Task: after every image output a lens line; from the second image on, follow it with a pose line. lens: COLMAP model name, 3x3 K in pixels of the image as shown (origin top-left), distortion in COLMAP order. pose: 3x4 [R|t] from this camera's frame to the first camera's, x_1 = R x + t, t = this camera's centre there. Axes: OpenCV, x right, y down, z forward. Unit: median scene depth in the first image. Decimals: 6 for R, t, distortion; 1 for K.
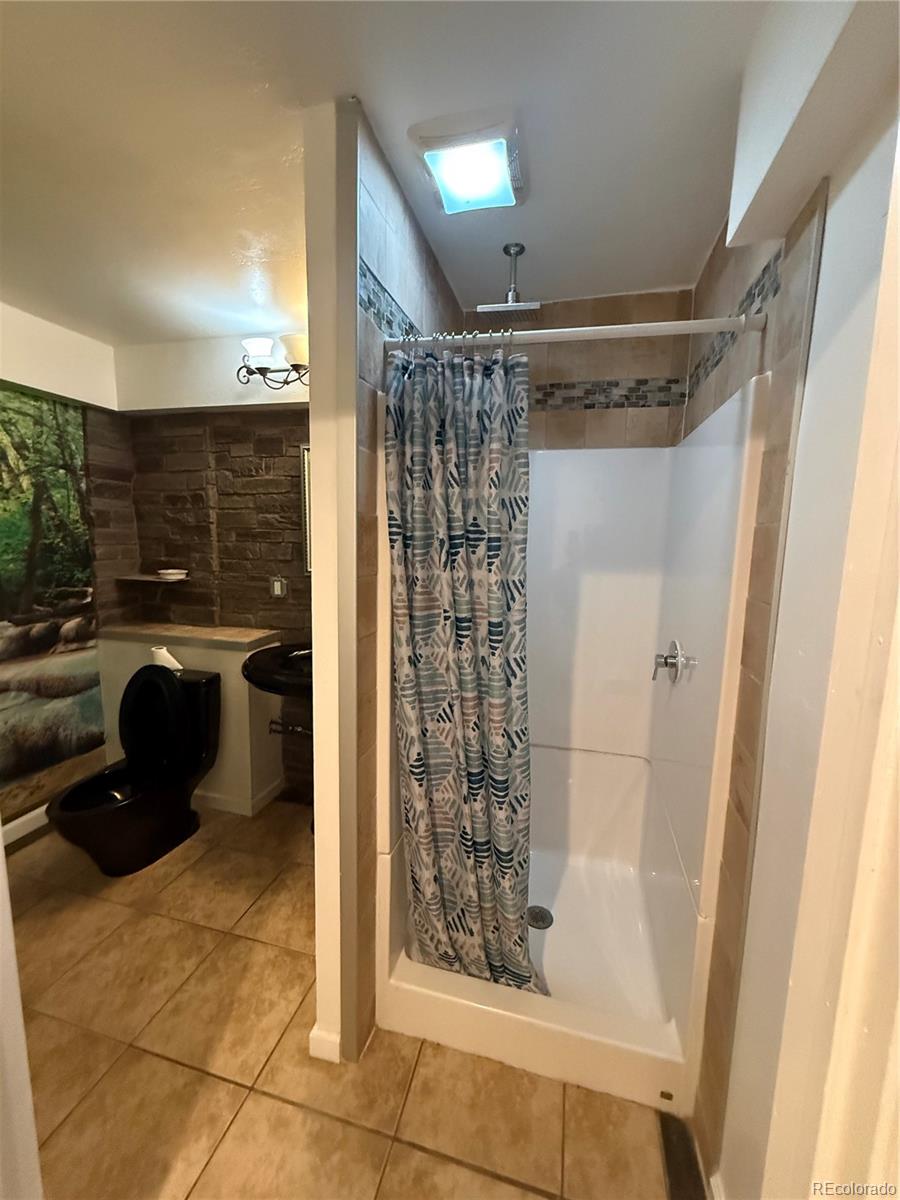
lens RADIAL K [[477.9, 0, 450.0], [0, 477.9, 598.5], [0, 0, 1]] dist [-0.000273, -0.000277]
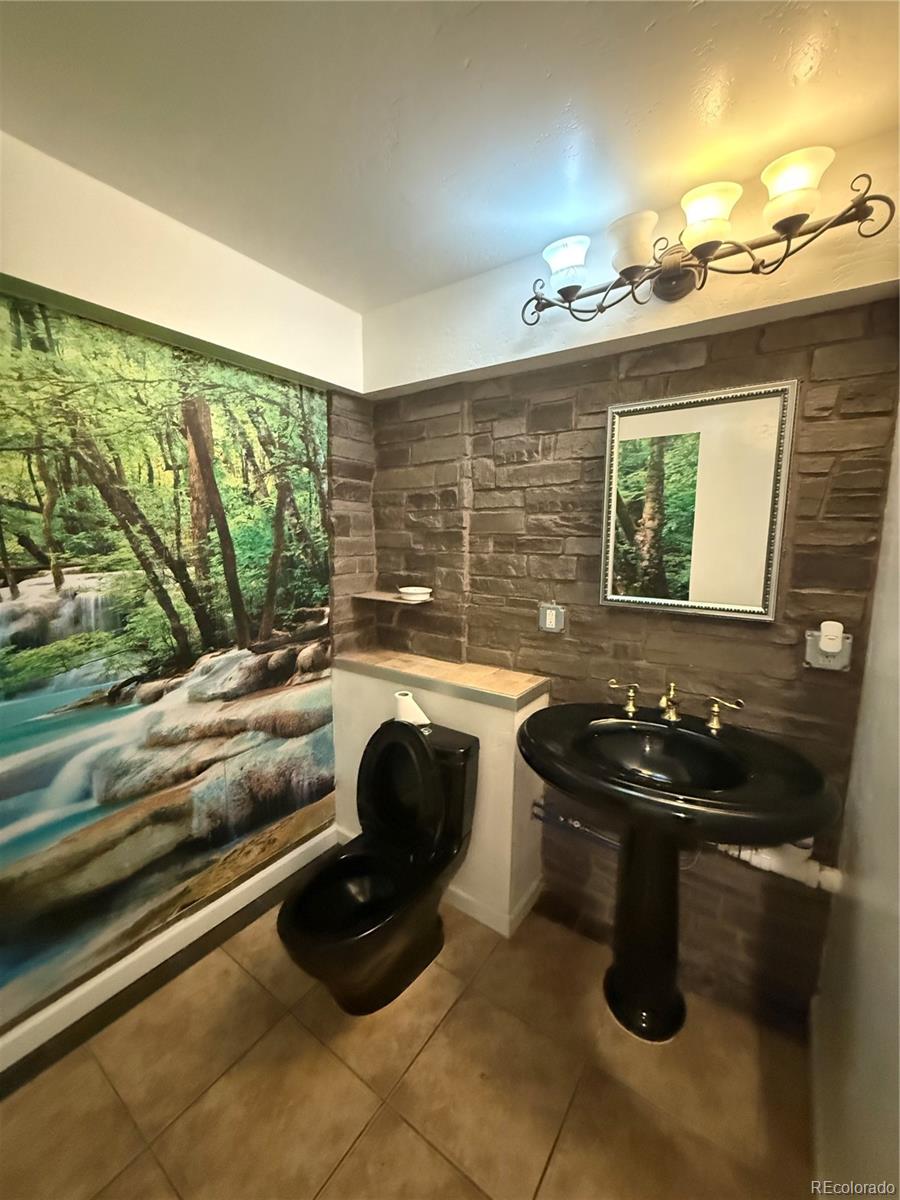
lens RADIAL K [[477.9, 0, 450.7], [0, 477.9, 598.9], [0, 0, 1]] dist [-0.000273, -0.000277]
pose [[0.936271, 0.035709, -0.349460, -0.258869], [-0.035808, 0.999340, 0.006179, -0.051569], [0.349450, 0.006728, 0.936931, 0.289757]]
